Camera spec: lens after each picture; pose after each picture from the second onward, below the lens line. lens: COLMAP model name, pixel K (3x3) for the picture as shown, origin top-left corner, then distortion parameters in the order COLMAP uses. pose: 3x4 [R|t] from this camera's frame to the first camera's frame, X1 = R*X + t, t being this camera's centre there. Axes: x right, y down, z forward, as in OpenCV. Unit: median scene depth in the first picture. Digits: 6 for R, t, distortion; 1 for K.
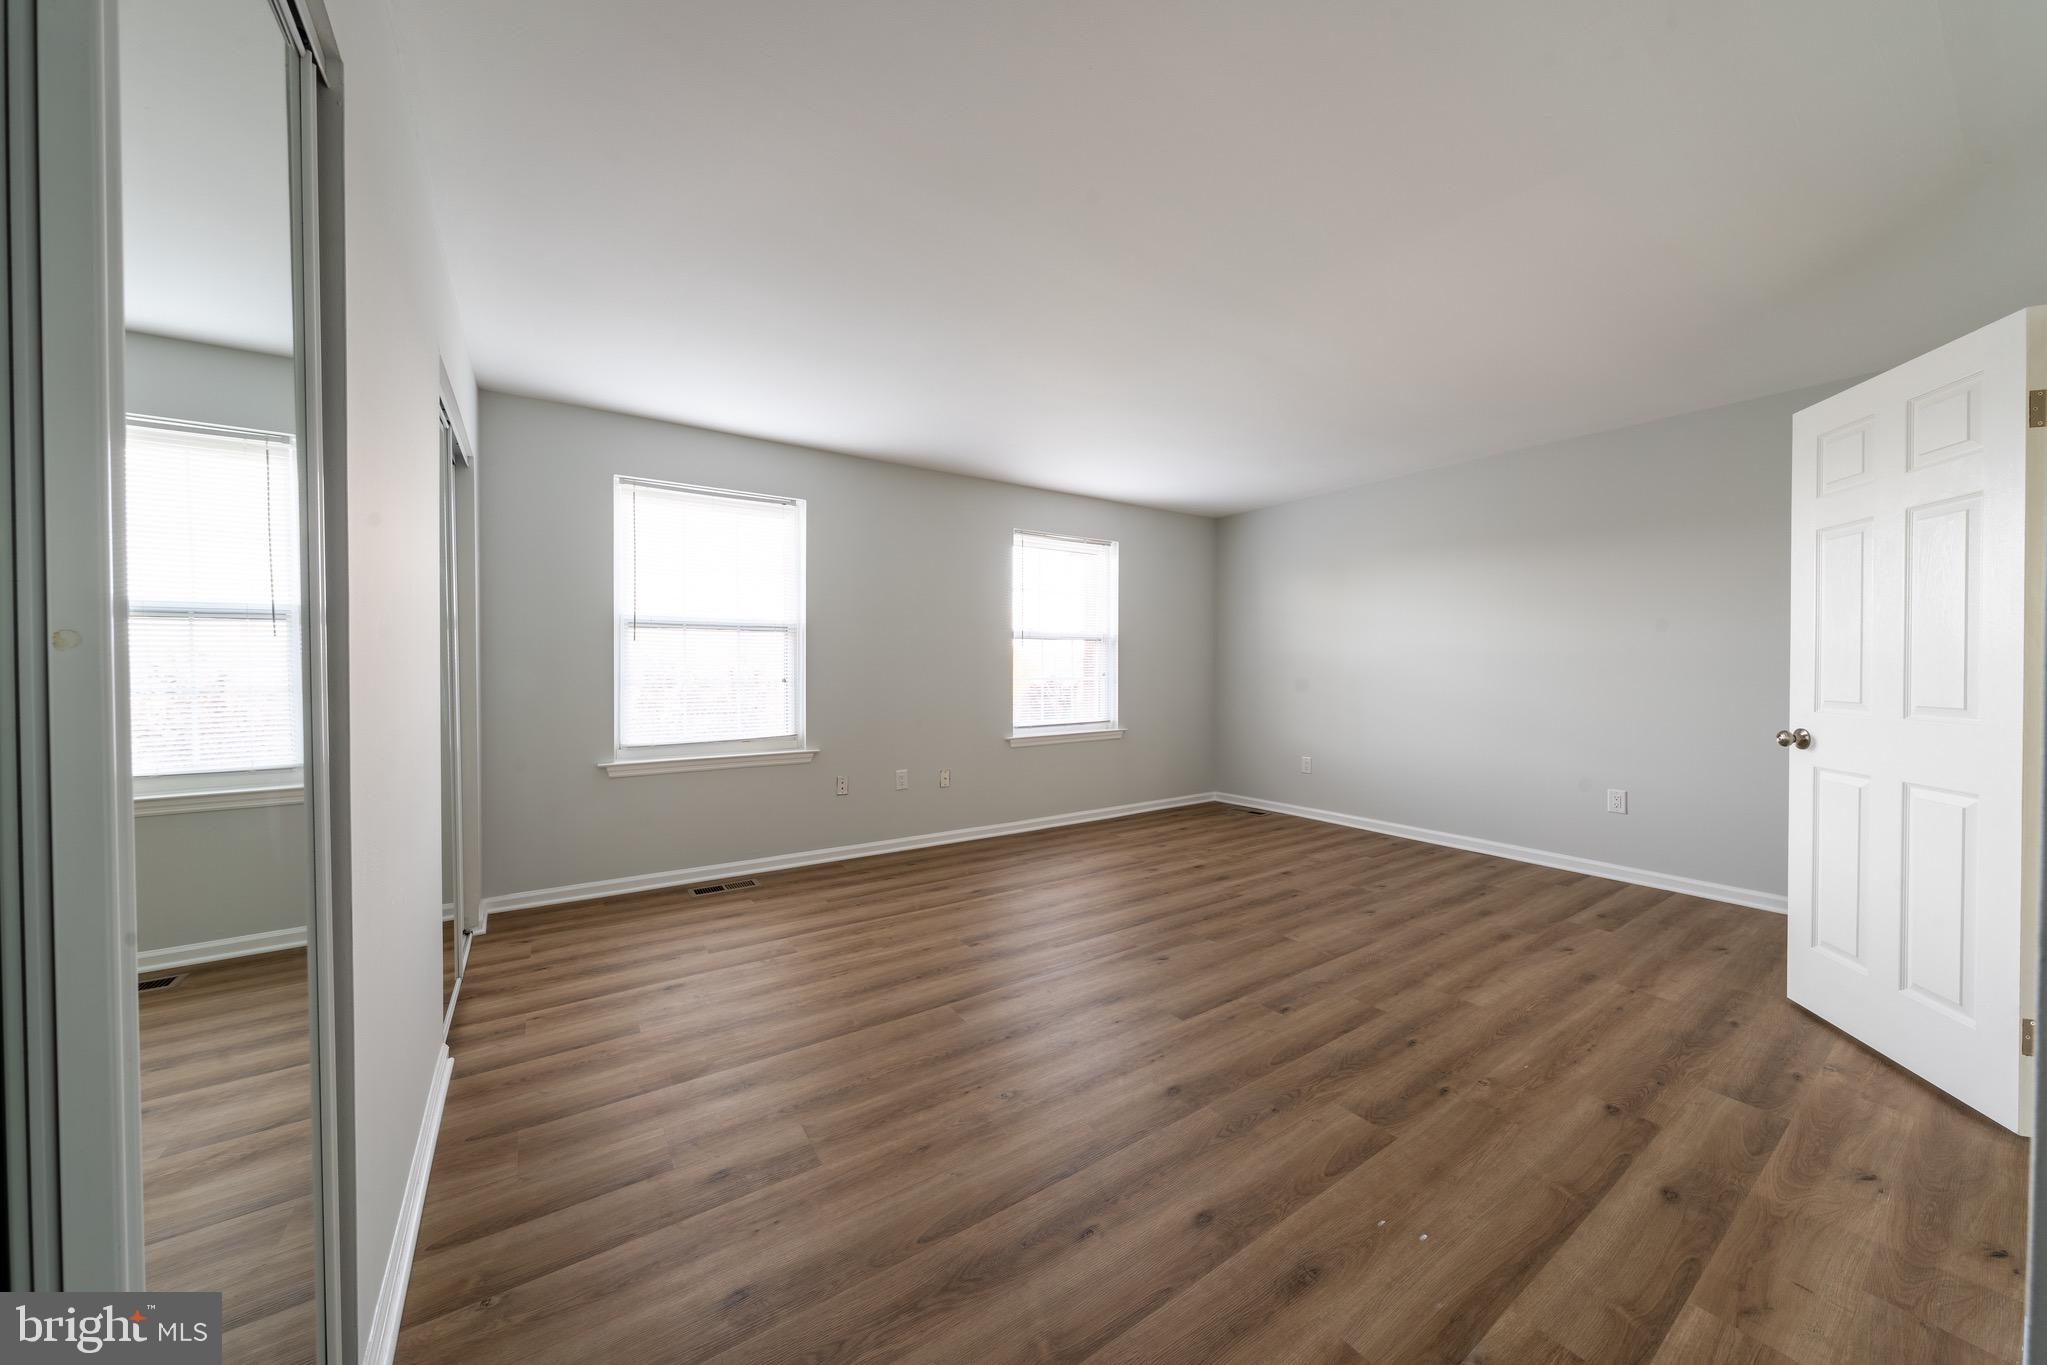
lens RADIAL K [[700.9, 0, 1022.3], [0, 700.9, 682.9], [0, 0, 1]] dist [-0.002055, 0.000211]
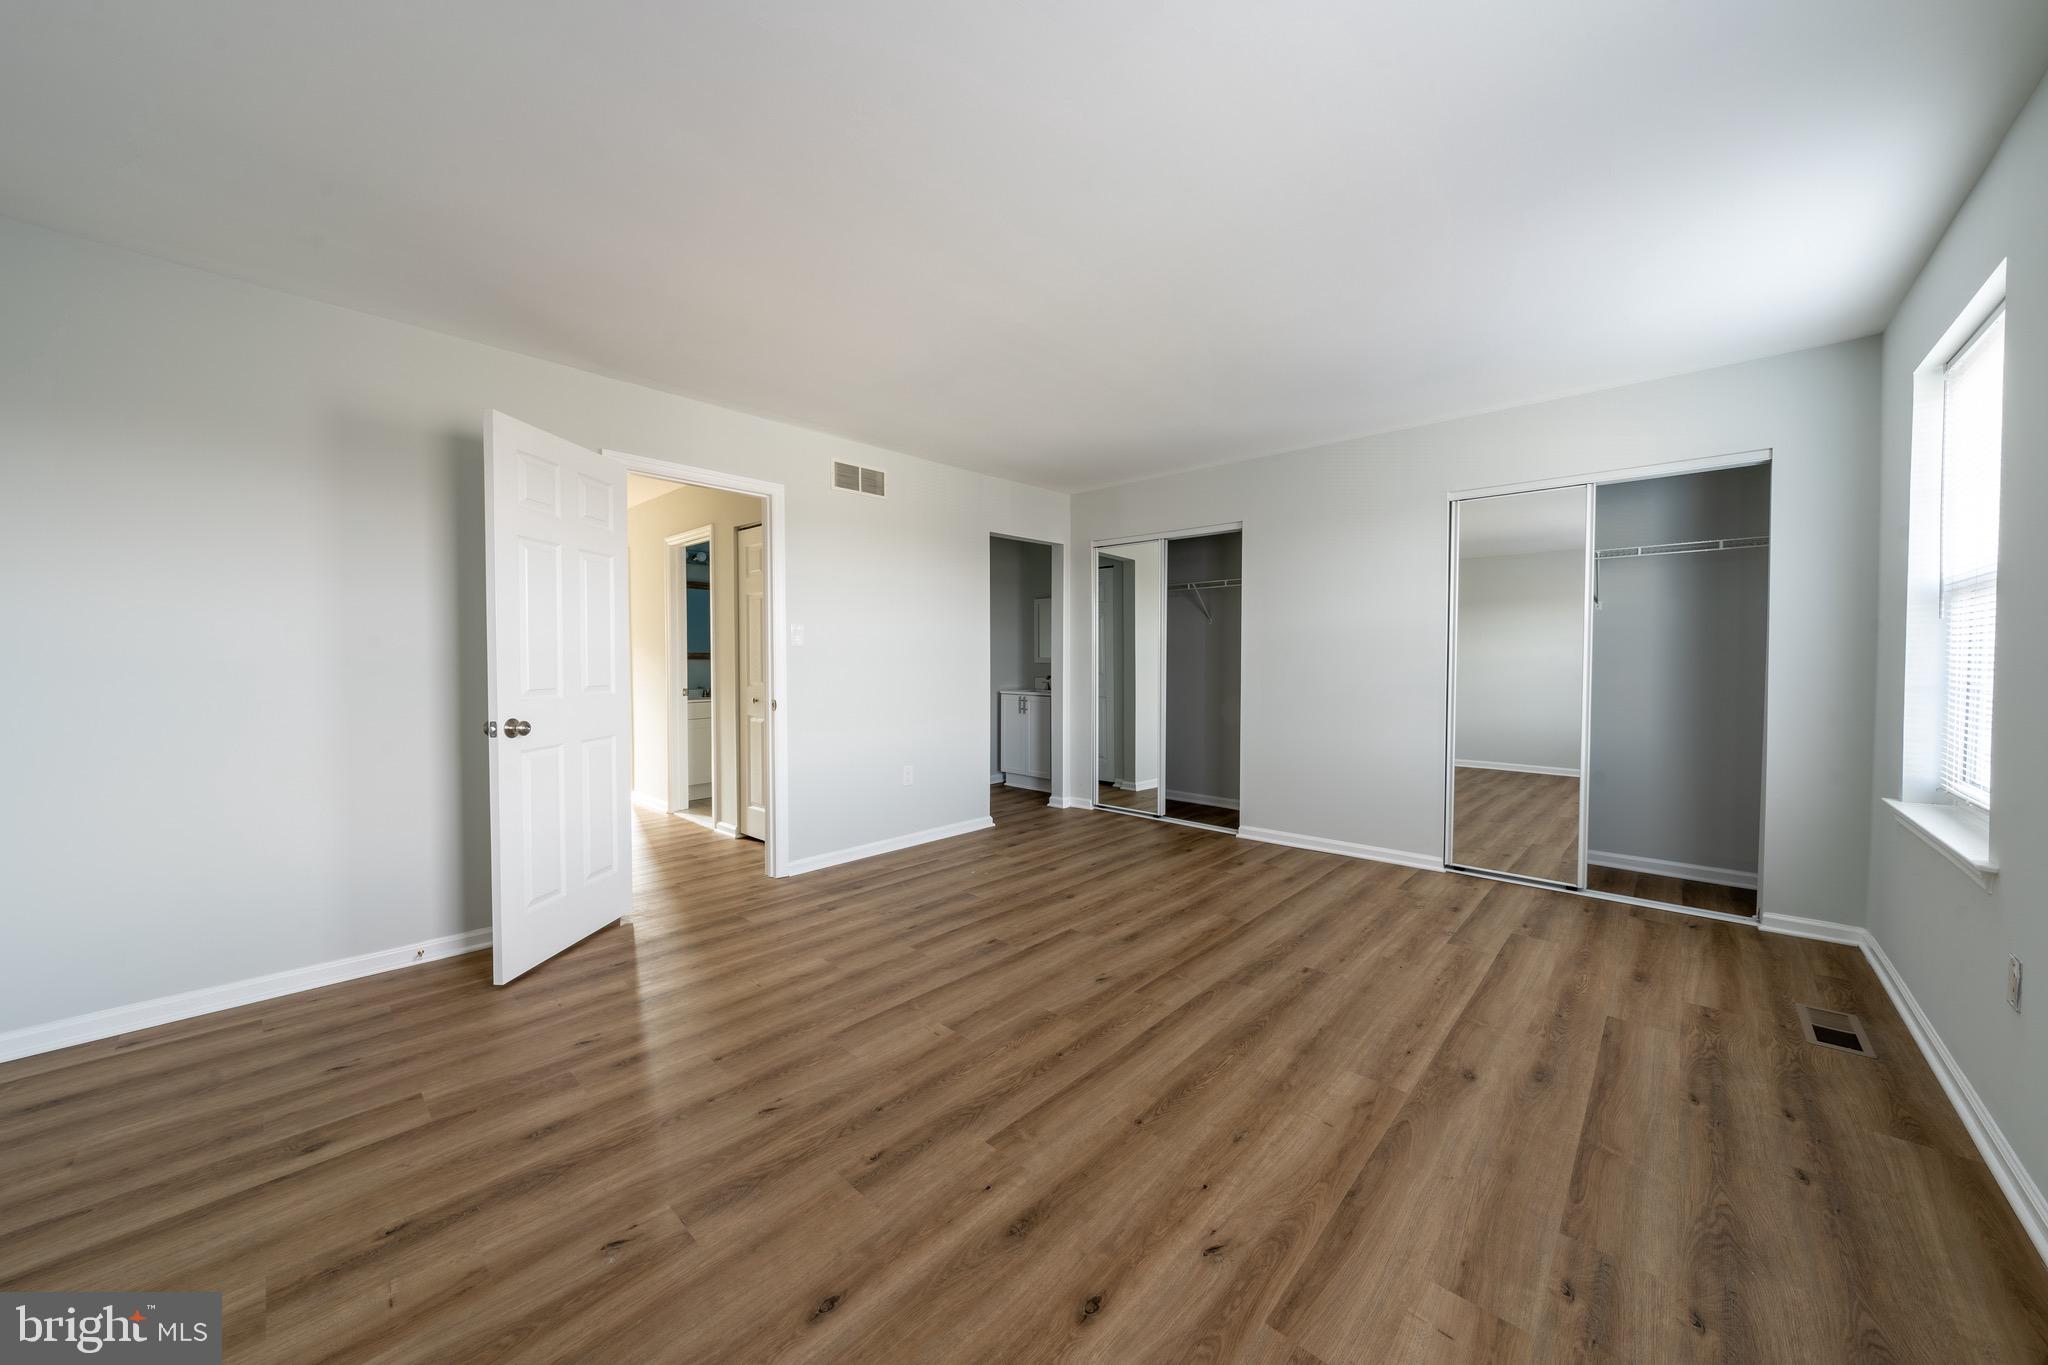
lens RADIAL K [[701.3, 0, 1021.6], [0, 701.3, 675.7], [0, 0, 1]] dist [-0.002055, 0.000211]
pose [[-0.974794, 0.004945, -0.223051, 0.486122], [-0.005791, 0.998857, 0.047454, -0.043105], [0.223031, 0.047549, -0.973651, 1.780998]]
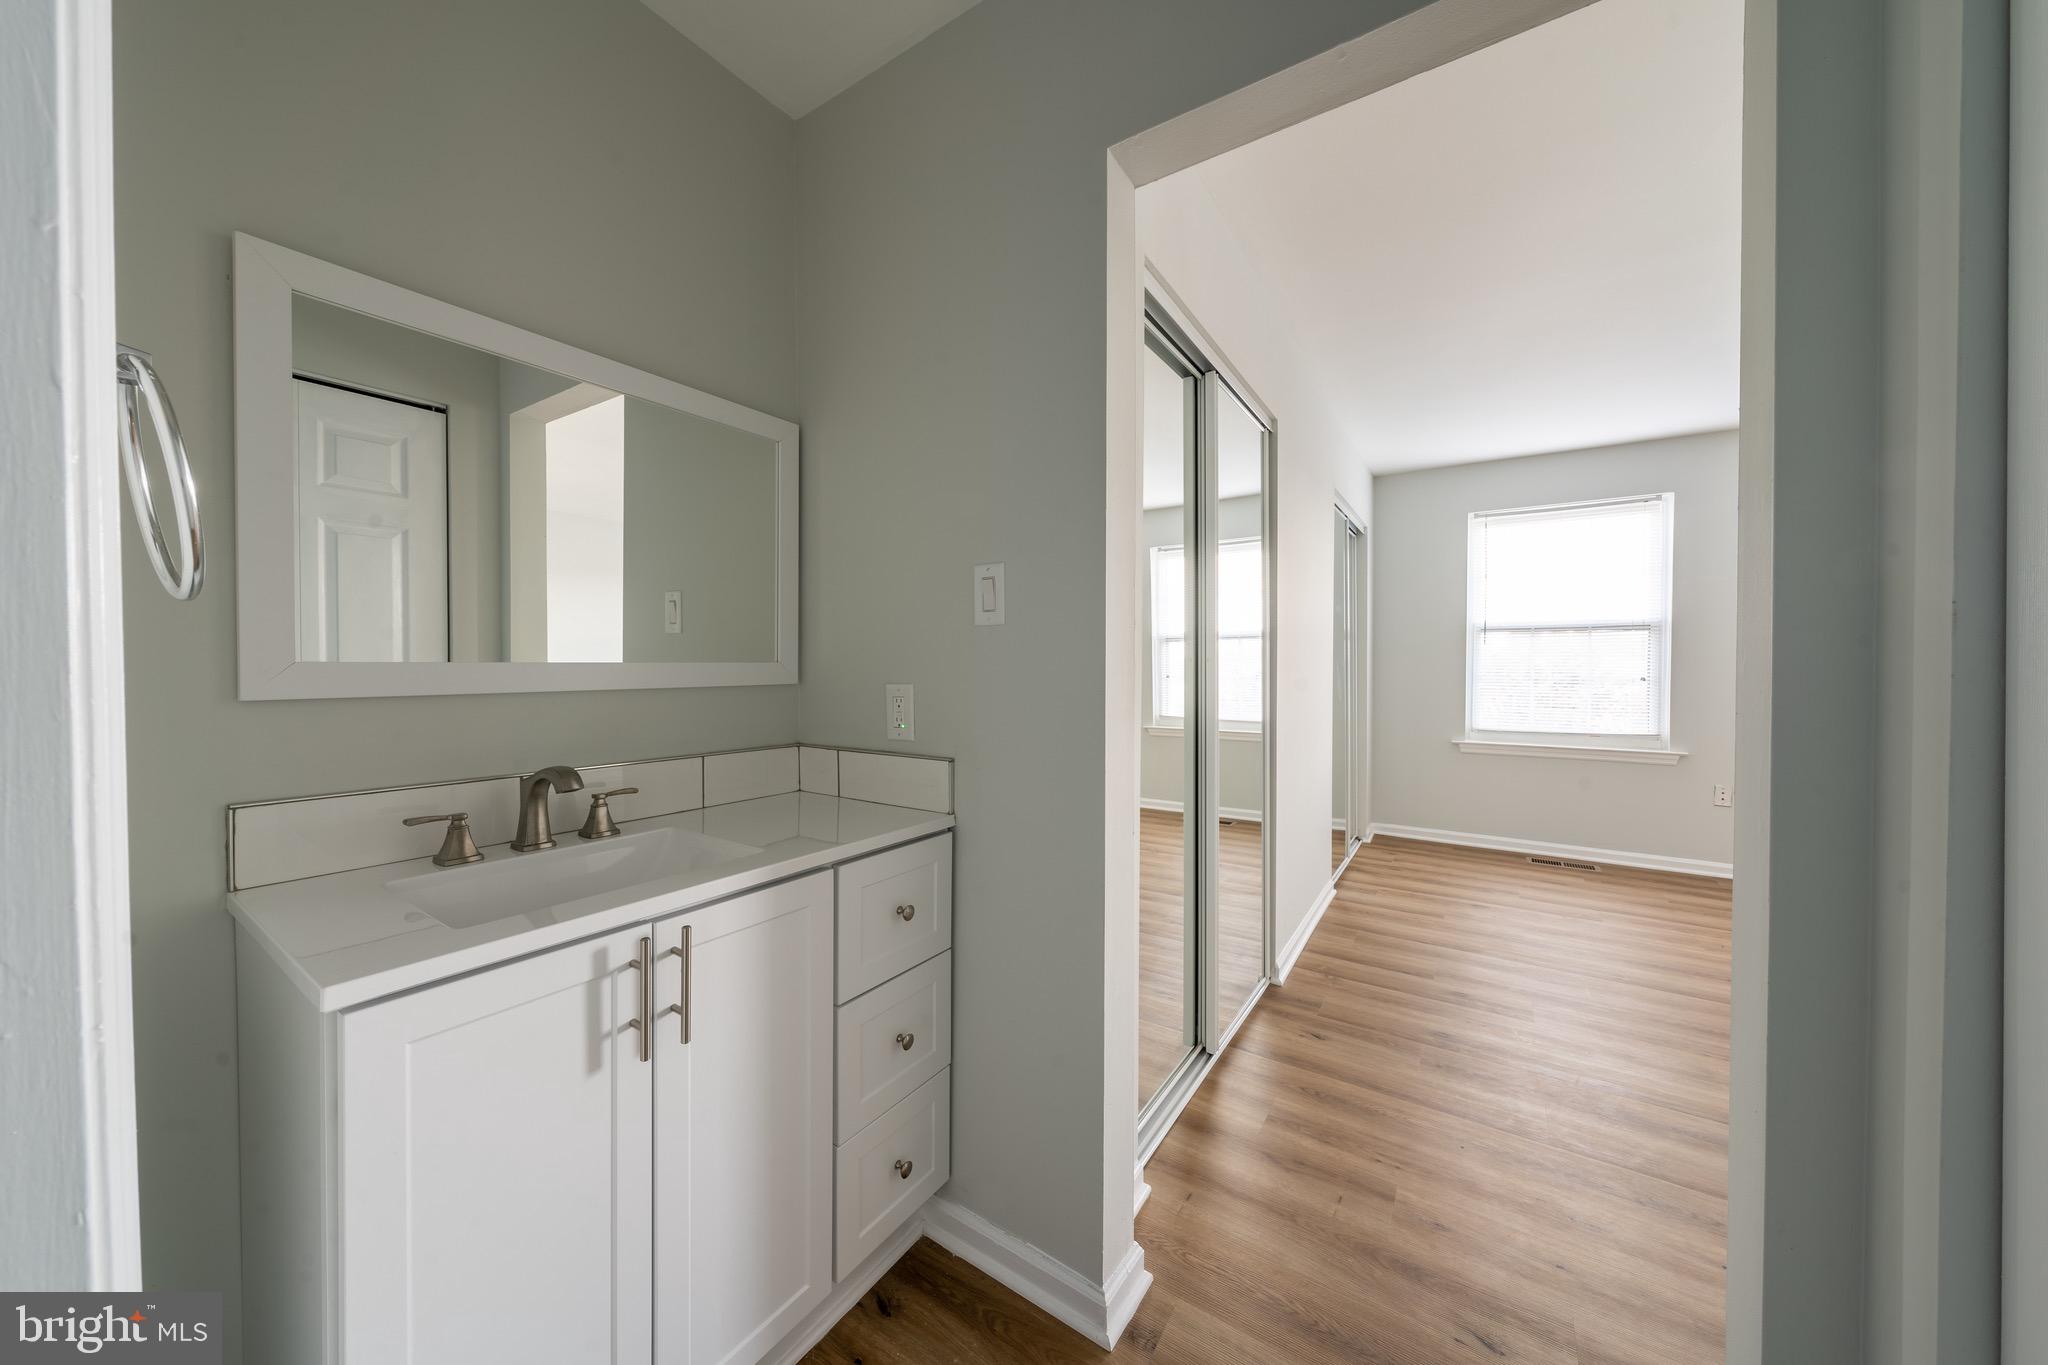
lens RADIAL K [[701.3, 0, 1030.4], [0, 701.3, 669.2], [0, 0, 1]] dist [-0.002055, 0.000211]
pose [[0.388541, 0.000292, -0.921431, 0.330682], [-0.027785, 0.999549, -0.011399, 0.026256], [0.921012, 0.030031, 0.388374, -0.257095]]
